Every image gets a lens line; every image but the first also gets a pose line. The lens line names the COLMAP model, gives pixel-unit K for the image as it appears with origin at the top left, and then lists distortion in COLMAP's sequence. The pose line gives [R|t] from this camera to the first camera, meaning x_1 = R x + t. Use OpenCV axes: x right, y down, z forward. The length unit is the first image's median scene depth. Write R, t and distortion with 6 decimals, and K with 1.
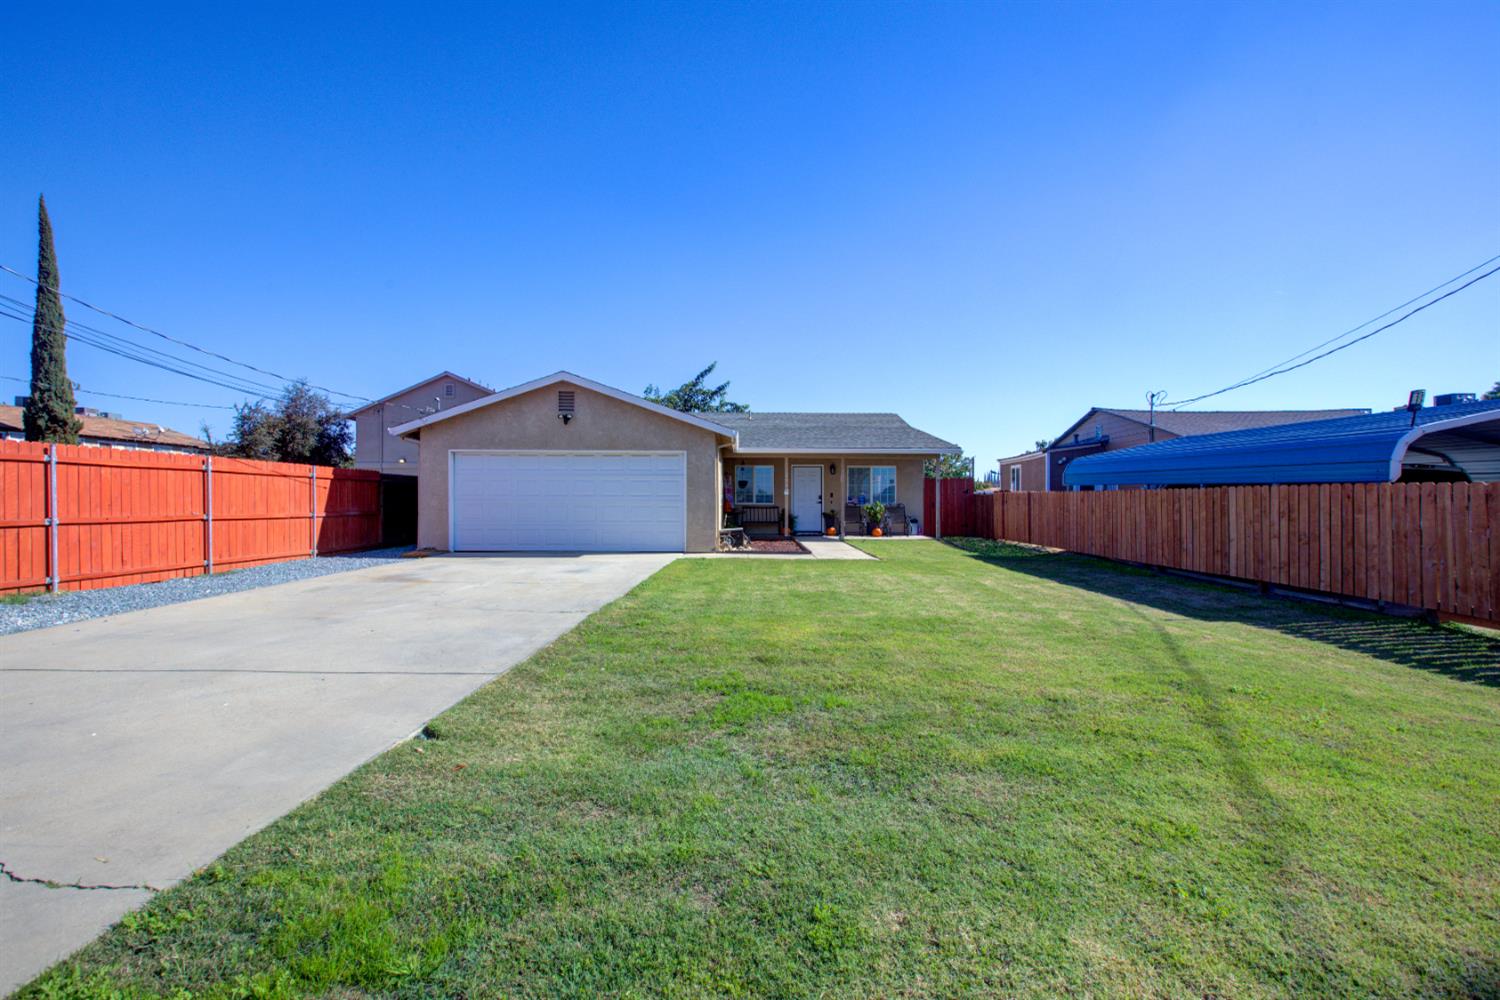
lens RADIAL K [[702.2, 0, 759.9], [0, 702.2, 499.4], [0, 0, 1]] dist [-0.005265, 0.001900]
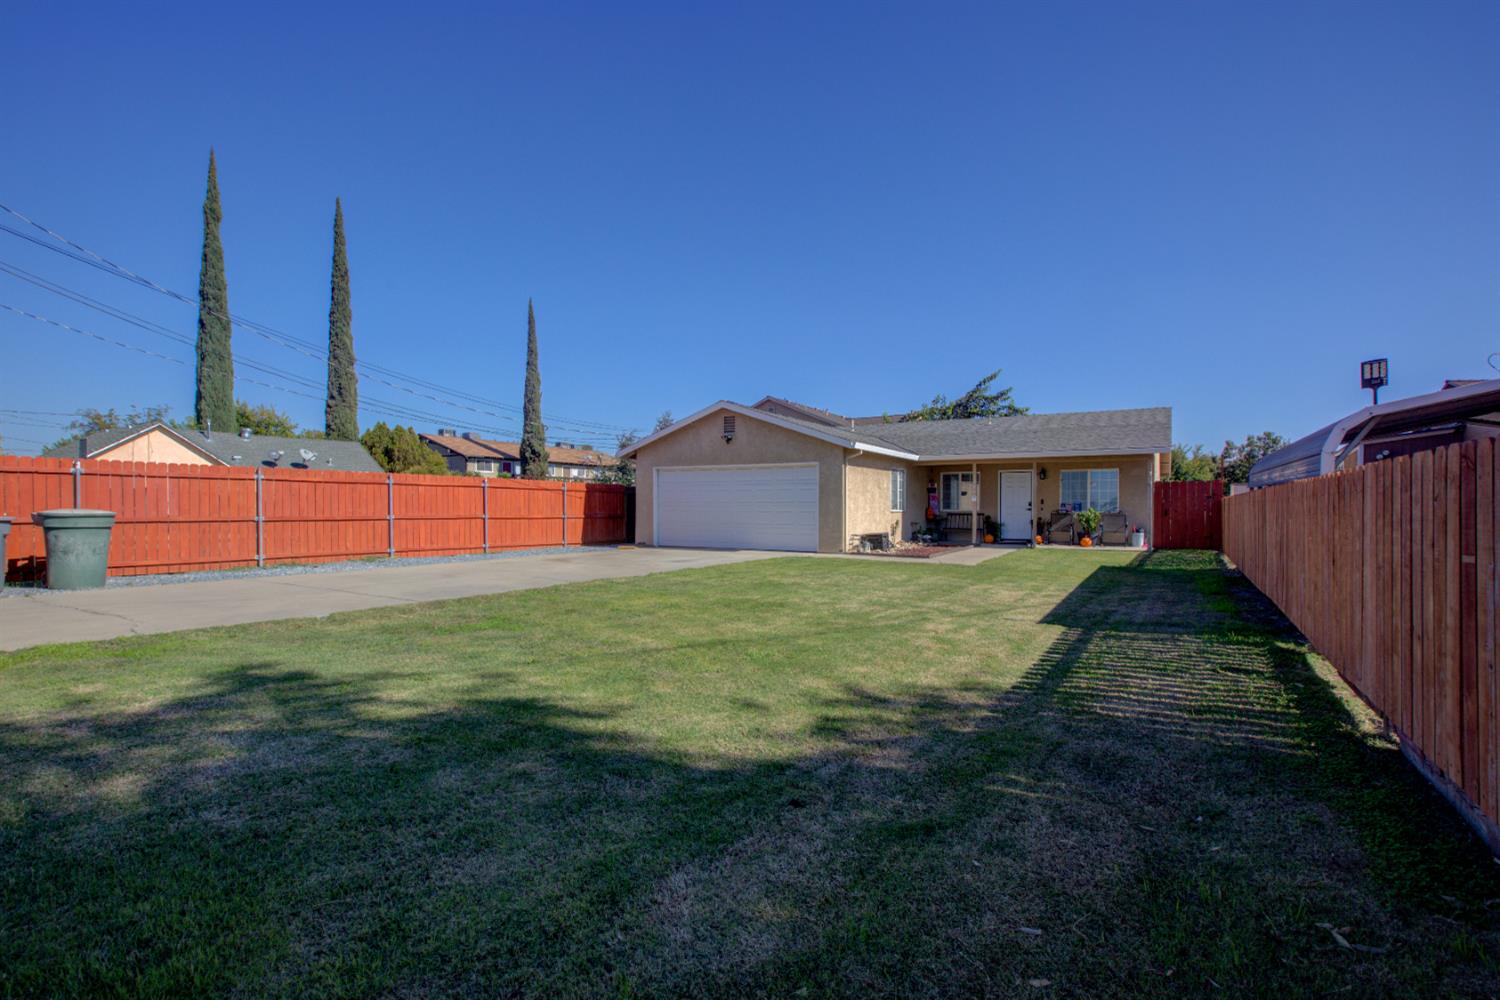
lens RADIAL K [[702.2, 0, 756.1], [0, 702.2, 506.9], [0, 0, 1]] dist [-0.005265, 0.001900]
pose [[0.855224, 0.000388, -0.518259, 0.268638], [-0.001256, 0.999998, -0.001323, 0.002736], [0.518258, 0.001782, 0.855223, -0.011815]]
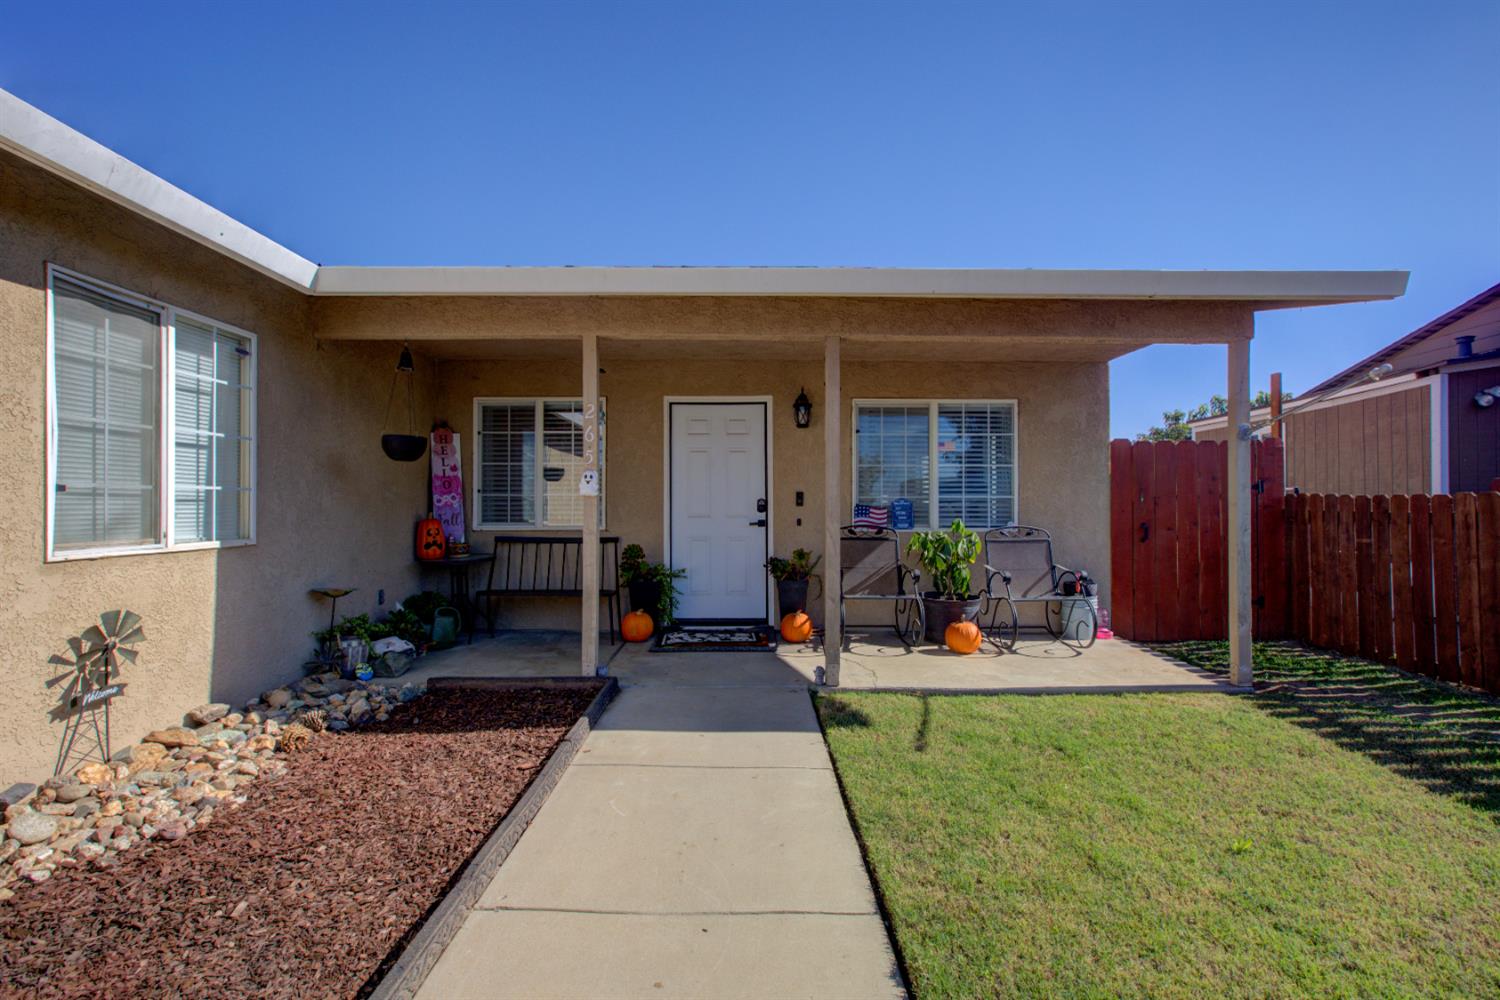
lens RADIAL K [[702.2, 0, 753.0], [0, 702.2, 497.7], [0, 0, 1]] dist [-0.005265, 0.001900]
pose [[0.999992, 0.000373, -0.003870, 0.085057], [-0.000396, 0.999983, -0.005873, -0.004777], [0.003868, 0.005874, 0.999975, 0.715841]]
